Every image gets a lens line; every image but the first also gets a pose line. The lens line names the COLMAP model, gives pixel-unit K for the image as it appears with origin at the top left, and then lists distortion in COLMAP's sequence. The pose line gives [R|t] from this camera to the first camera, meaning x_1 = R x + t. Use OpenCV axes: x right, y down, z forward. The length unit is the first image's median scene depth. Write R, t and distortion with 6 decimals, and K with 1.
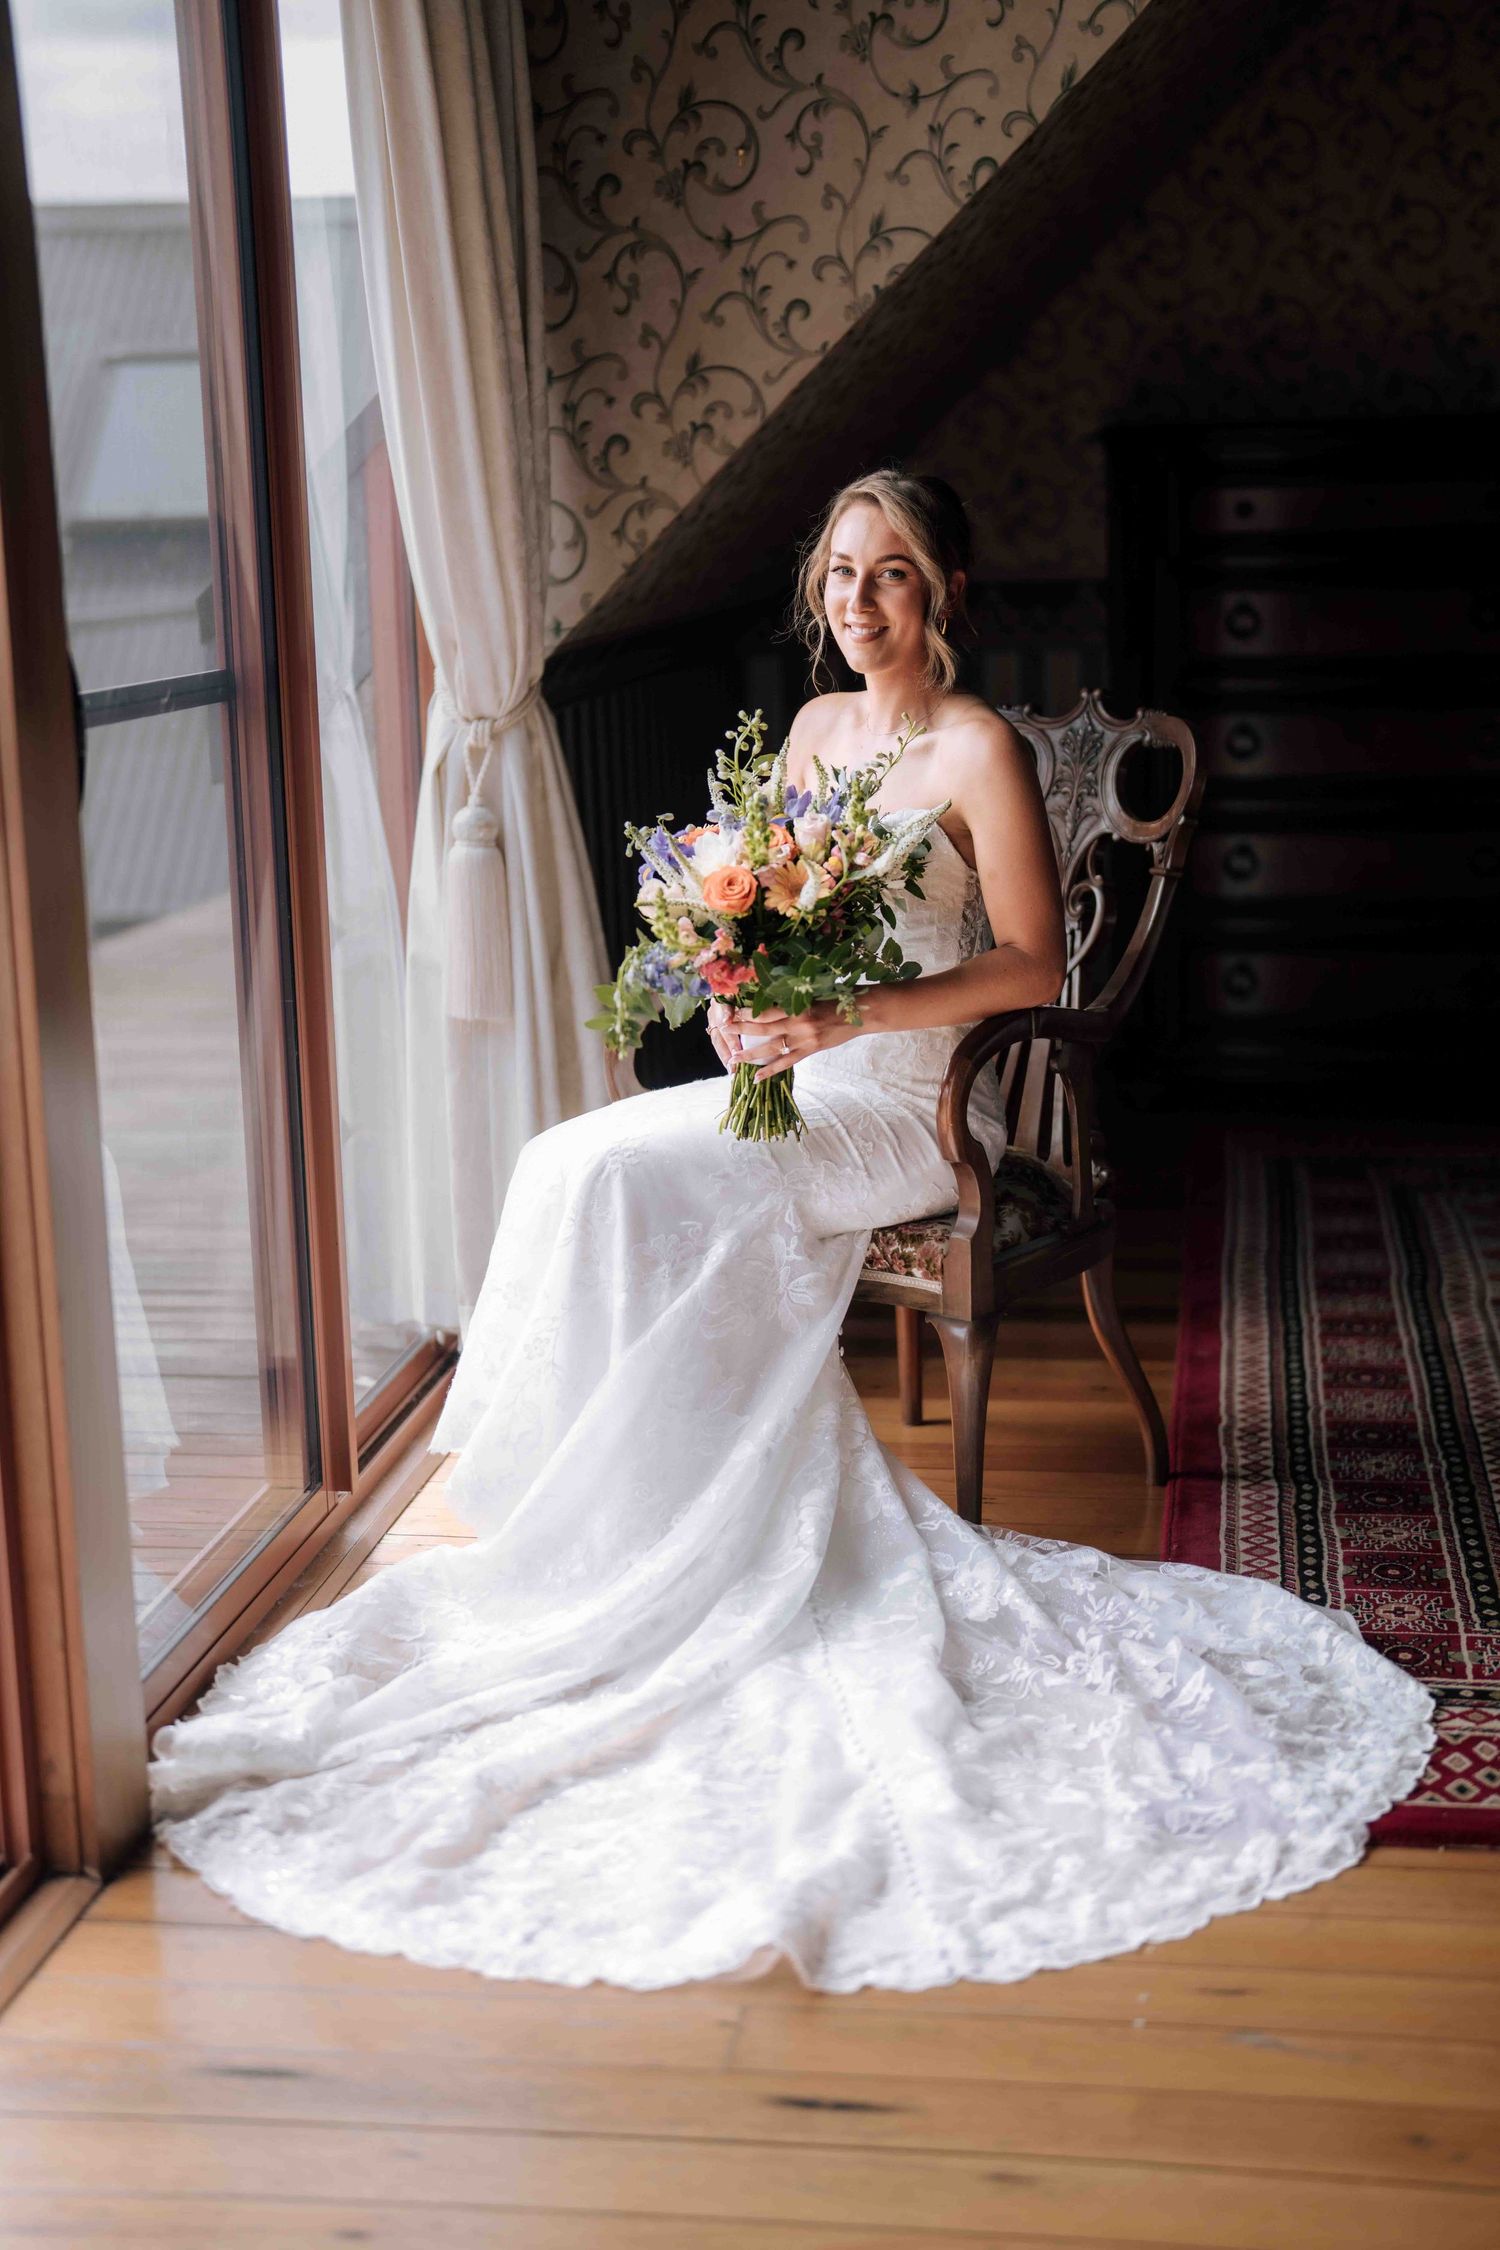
lens RADIAL K [[3152.2, 0, 754.3], [0, 3152.2, 1152.2], [0, 0, 1]] dist [-0.168103, 1.193141]
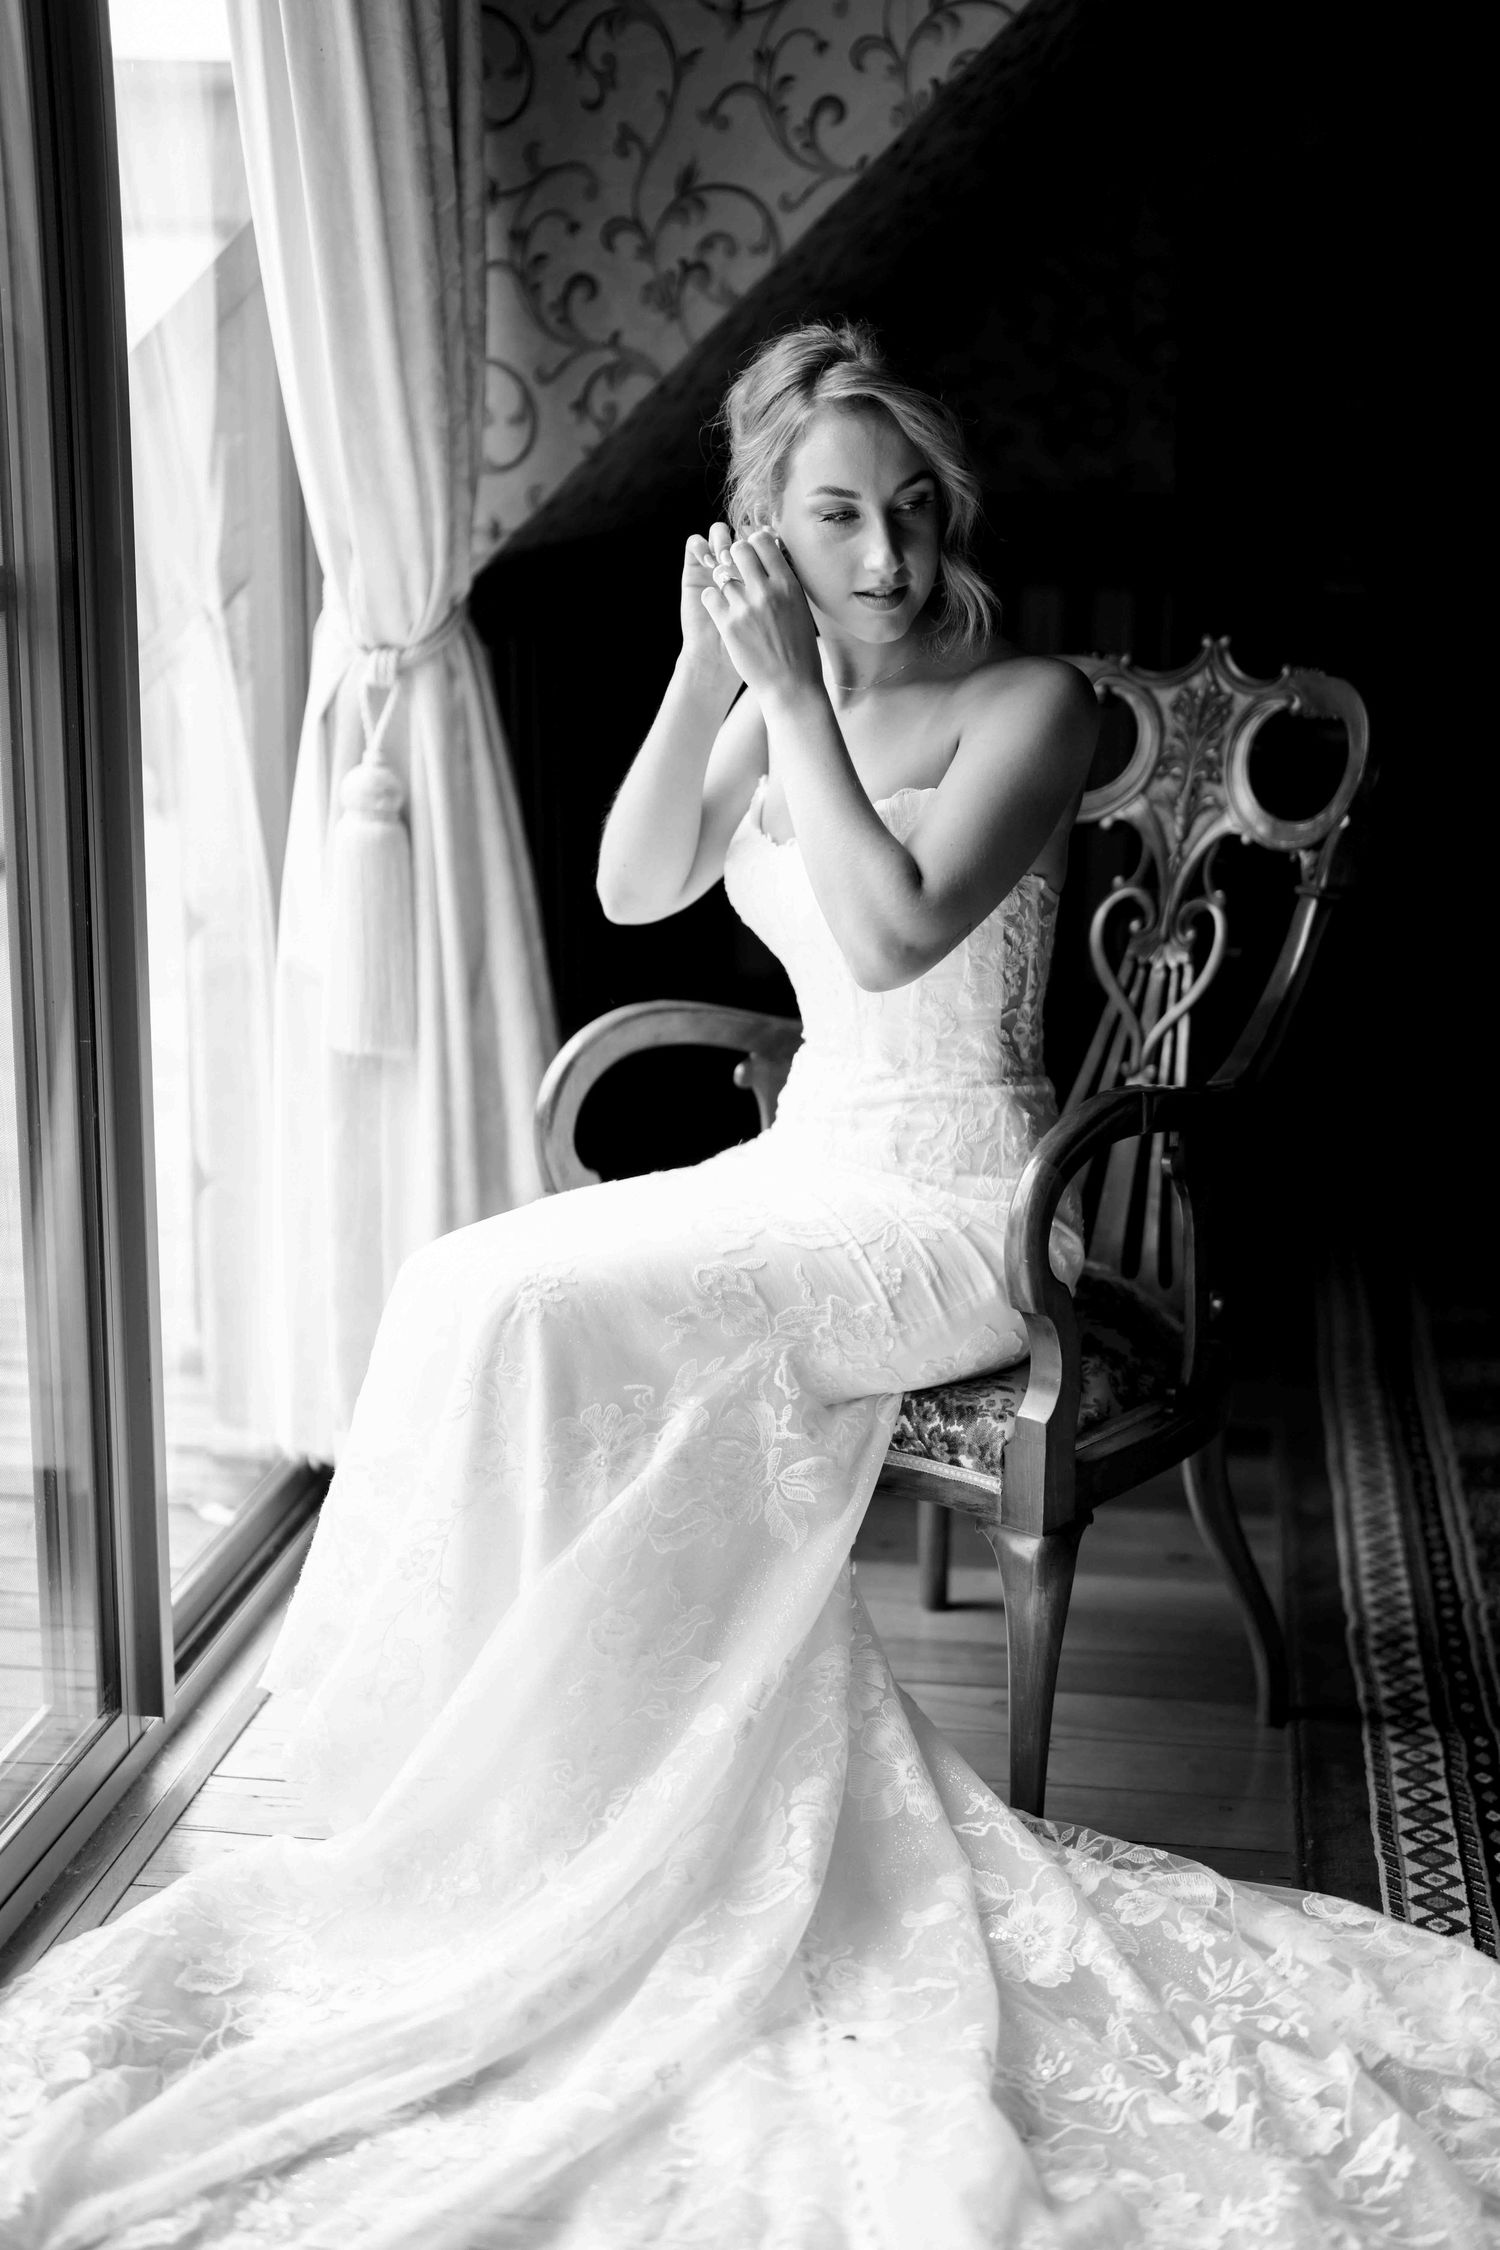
lens RADIAL K [[3151.5, 0, 757.4], [0, 3151.5, 1133.2], [0, 0, 1]] dist [-0.158169, 1.099663]
pose [[0.999442, 0.031070, 0.012289, -0.004738], [-0.031259, 0.999391, 0.015488, -0.037617], [-0.011800, -0.015863, 0.999805, 0.255867]]
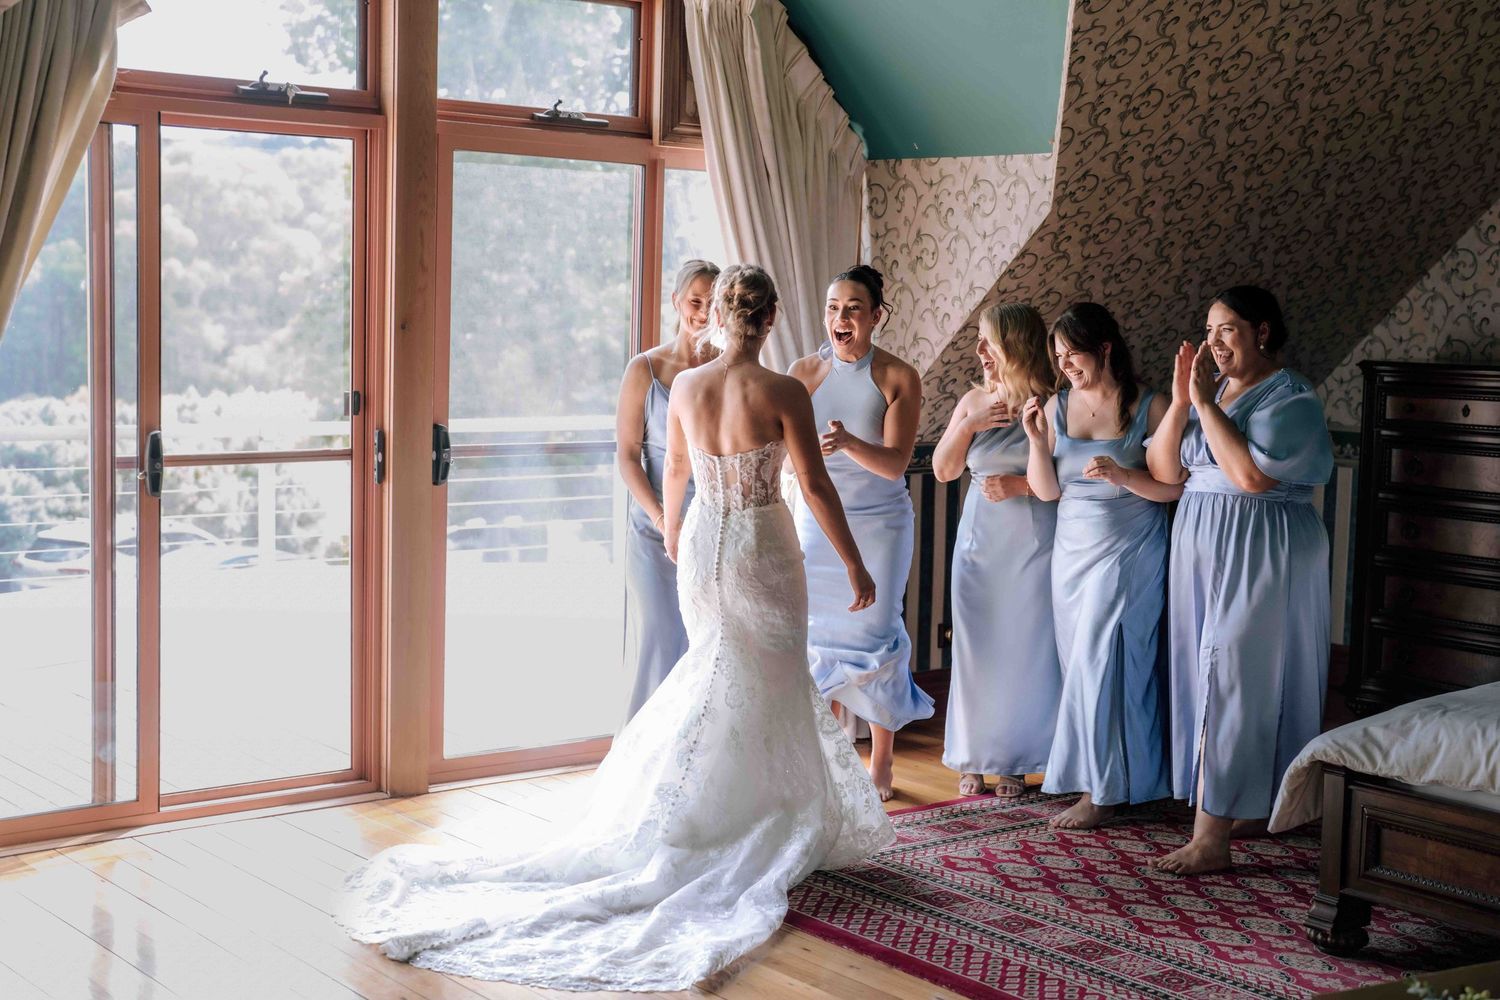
lens RADIAL K [[2101.5, 0, 749.6], [0, 2101.5, 499.5], [0, 0, 1]] dist [-0.168103, 1.193141]
pose [[0.737907, 0.110777, -0.665749, 1.016216], [-0.178479, 0.983349, -0.034201, -0.048711], [0.650875, 0.144059, 0.745391, -0.292242]]
